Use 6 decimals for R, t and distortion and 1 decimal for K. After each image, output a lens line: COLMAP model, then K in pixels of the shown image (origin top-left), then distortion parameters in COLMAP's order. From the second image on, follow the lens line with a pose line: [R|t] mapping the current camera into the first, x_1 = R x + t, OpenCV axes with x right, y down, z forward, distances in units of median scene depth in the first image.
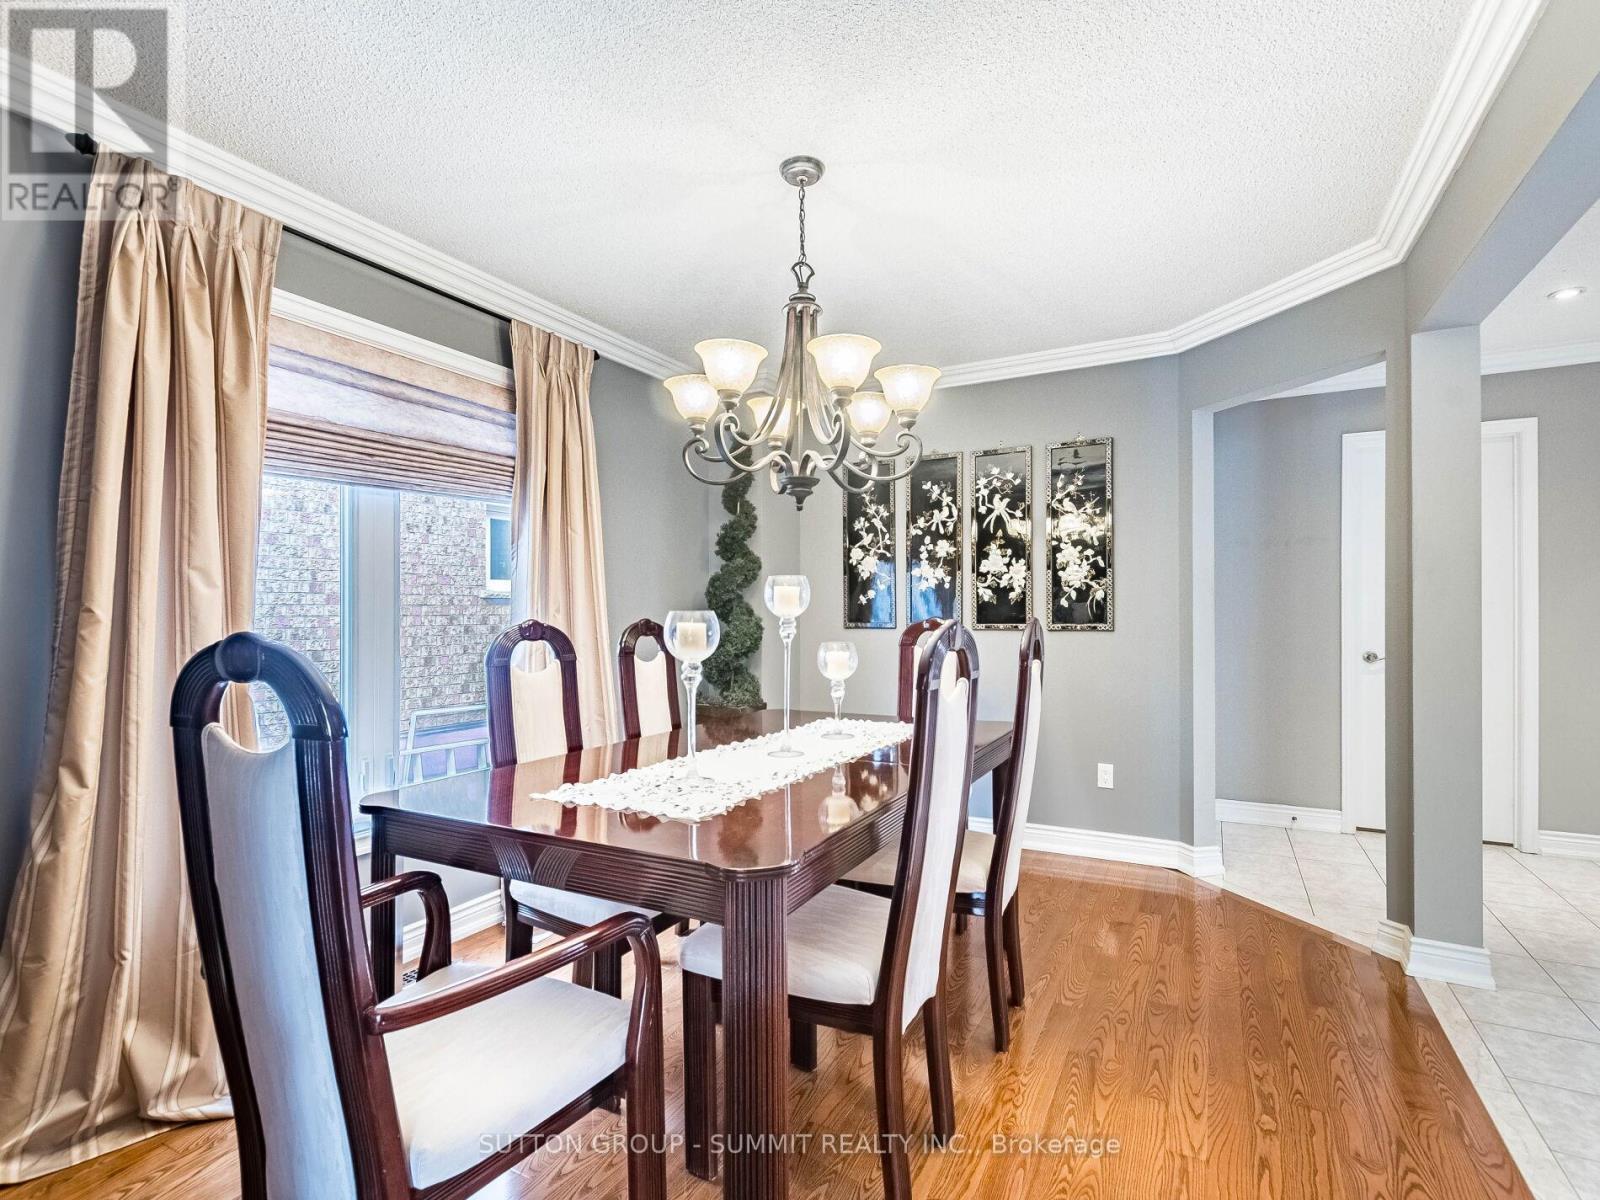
lens RADIAL K [[788.3, 0, 799.6], [0, 788.3, 601.1], [0, 0, 1]] dist [0.021670, 0.000865]
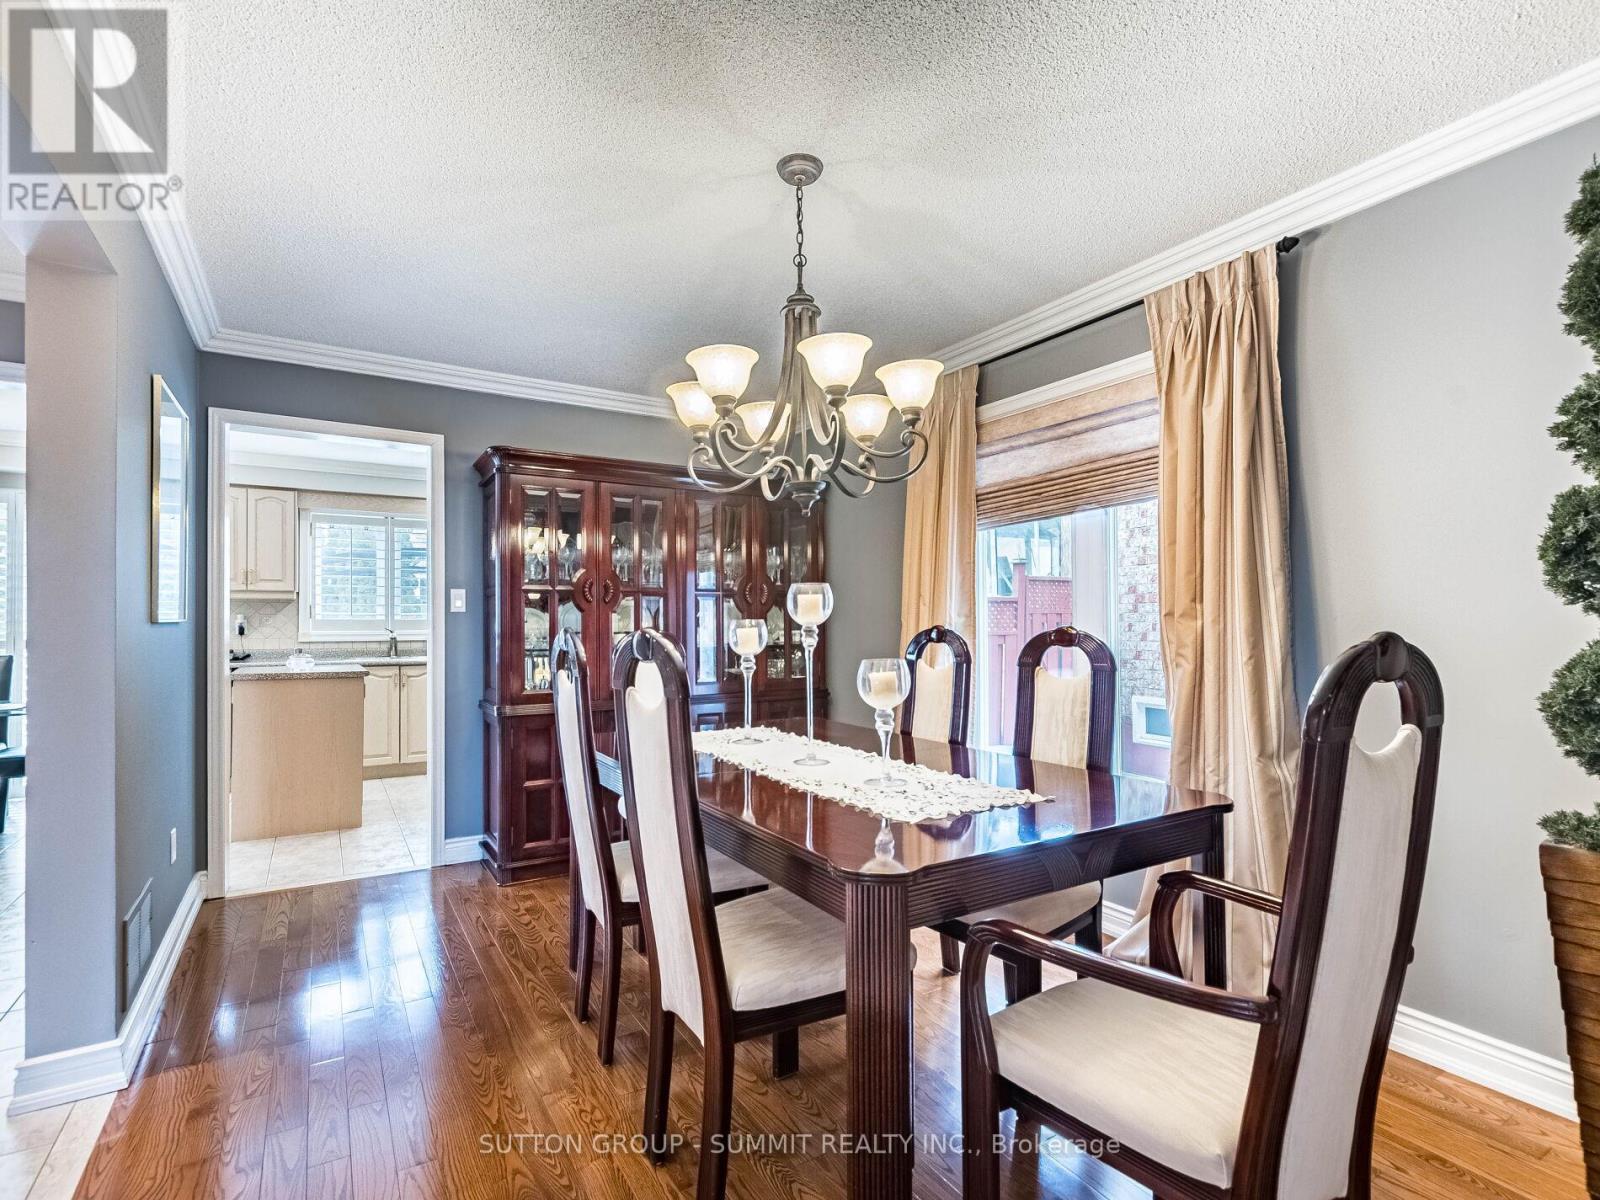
lens RADIAL K [[788.3, 0, 798.0], [0, 788.3, 616.1], [0, 0, 1]] dist [0.021670, 0.000865]
pose [[-0.506377, 0.001749, -0.862311, 0.933869], [0.020508, 0.999740, -0.010015, 0.019532], [0.862068, -0.022756, -0.506281, 1.639966]]
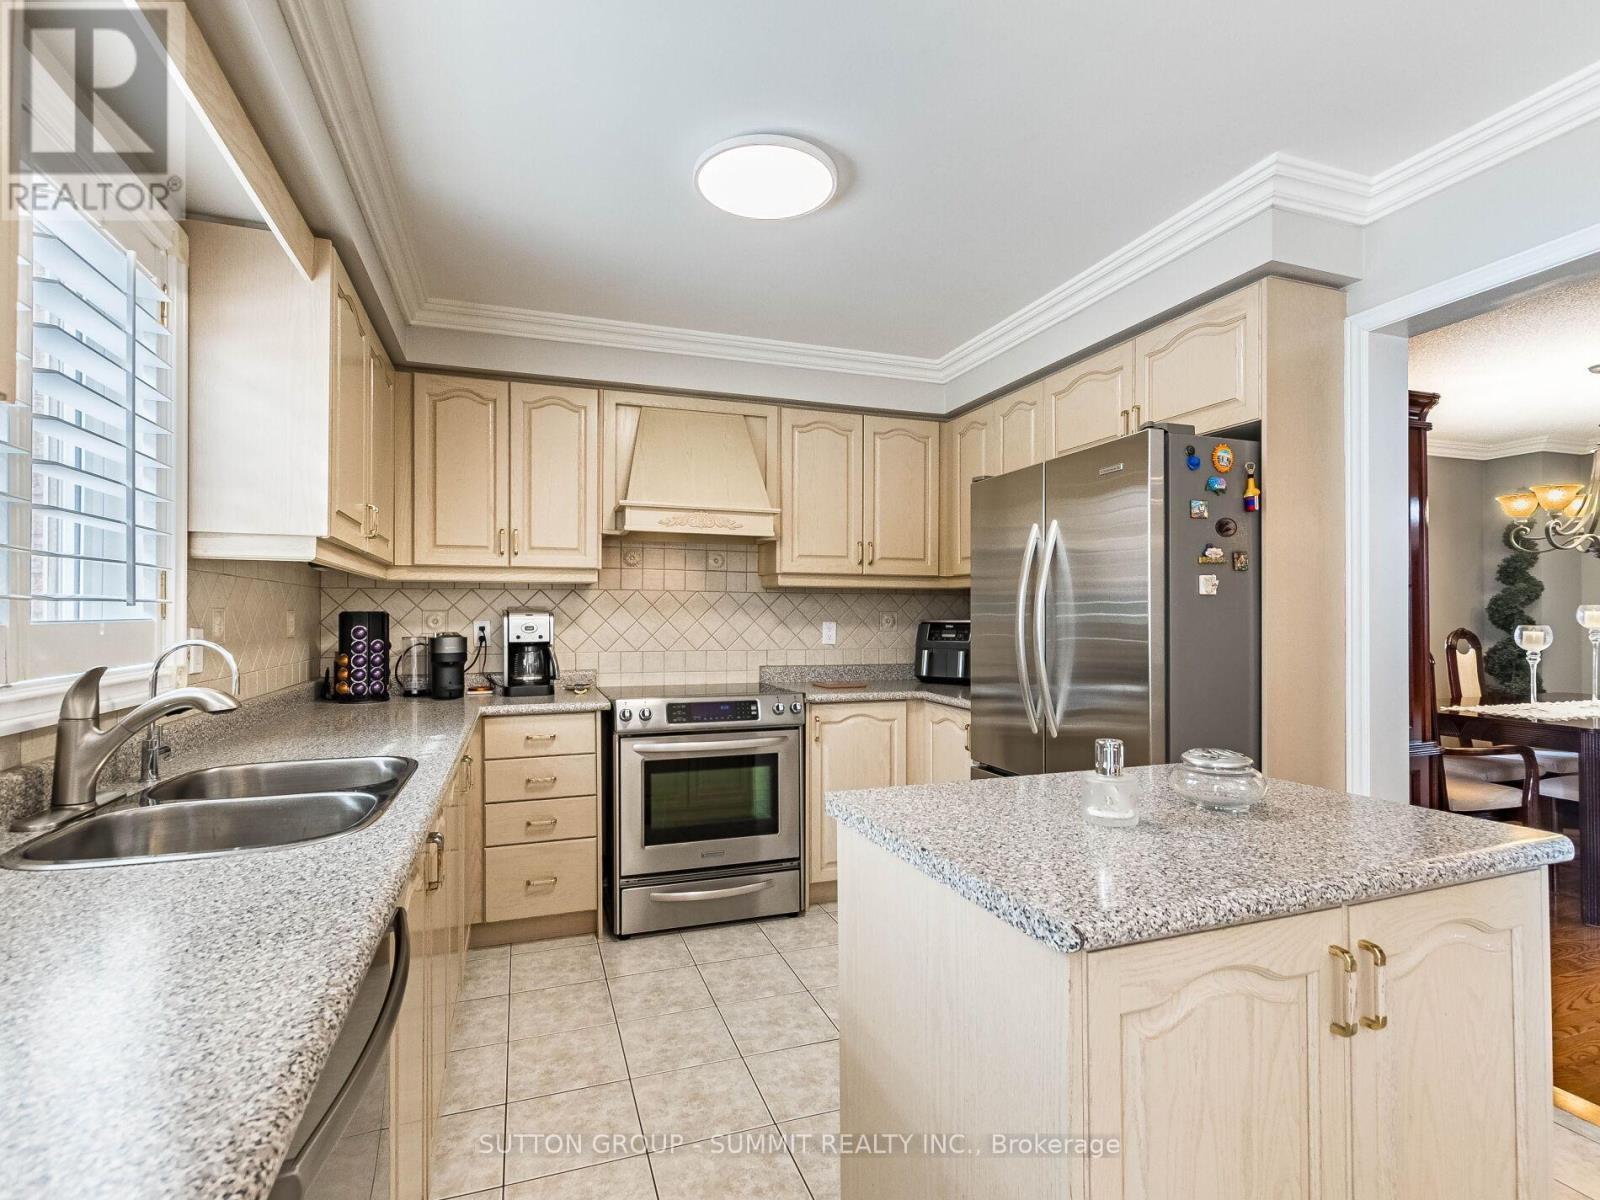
lens RADIAL K [[788.3, 0, 797.2], [0, 788.3, 604.7], [0, 0, 1]] dist [0.021670, 0.000865]
pose [[0.740554, -0.001744, -0.671994, -0.070127], [0.003564, 0.999993, 0.001332, -0.023514], [0.671987, -0.003382, 0.740555, -0.824302]]
